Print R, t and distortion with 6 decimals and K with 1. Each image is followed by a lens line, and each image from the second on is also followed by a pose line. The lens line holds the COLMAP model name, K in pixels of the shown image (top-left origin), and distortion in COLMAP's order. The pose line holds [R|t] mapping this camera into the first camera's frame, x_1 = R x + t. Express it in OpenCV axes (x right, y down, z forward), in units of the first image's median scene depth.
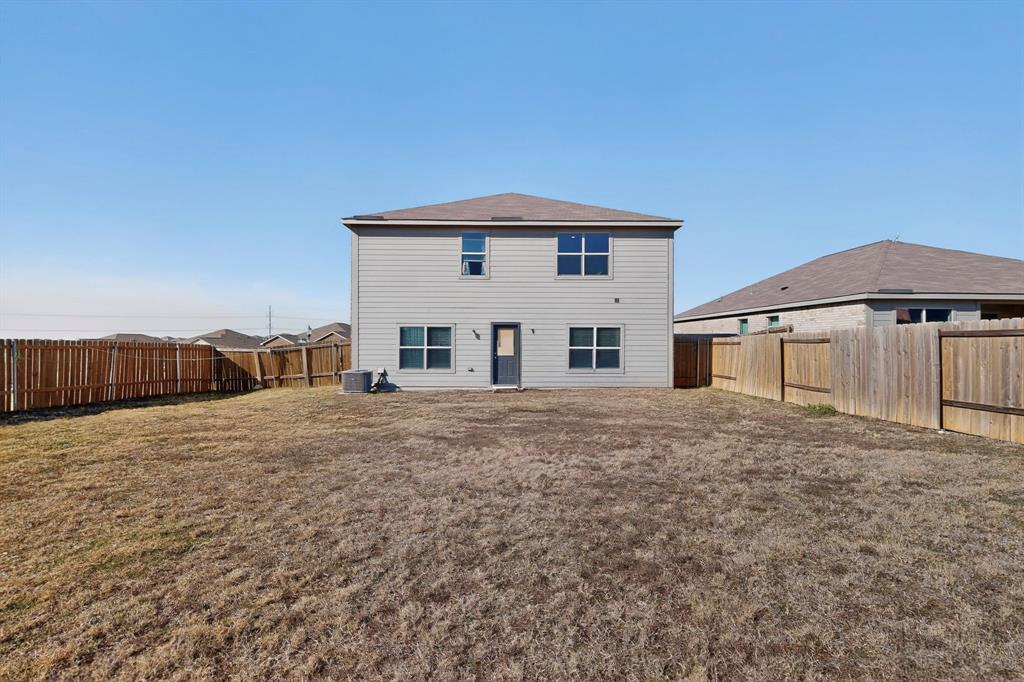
lens RADIAL K [[448.6, 0, 506.7], [0, 448.6, 339.9], [0, 0, 1]] dist [0.005404, -0.001169]
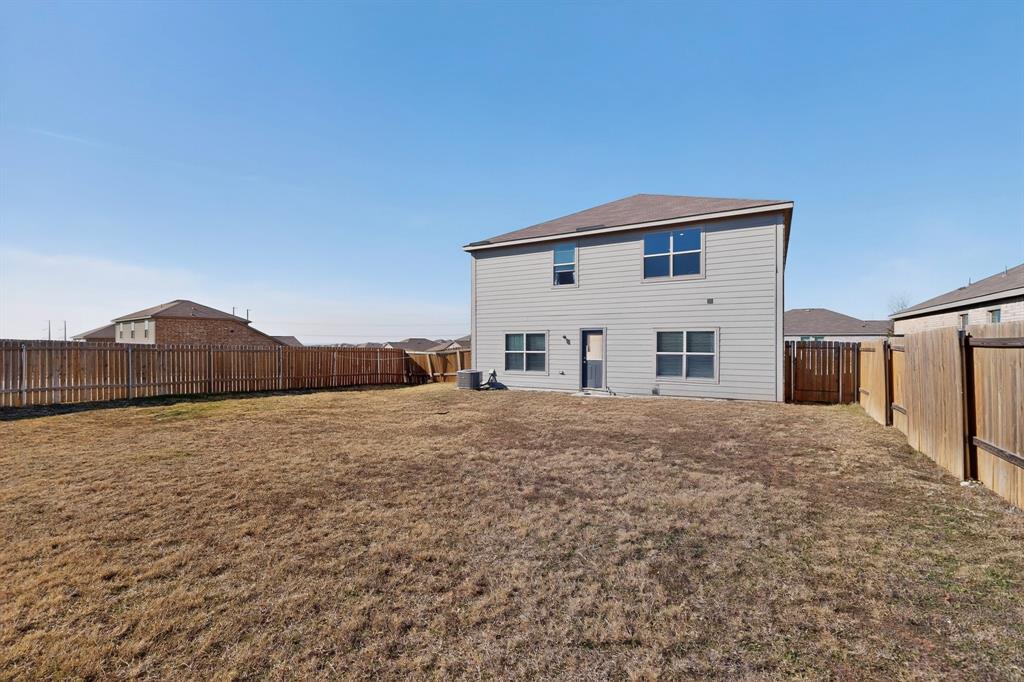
lens RADIAL K [[448.6, 0, 510.8], [0, 448.6, 340.0], [0, 0, 1]] dist [0.005404, -0.001169]
pose [[0.853115, -0.007213, -0.521673, 1.279974], [0.006761, 0.999973, -0.002770, -0.034427], [0.521679, -0.001164, 0.853141, 0.074163]]
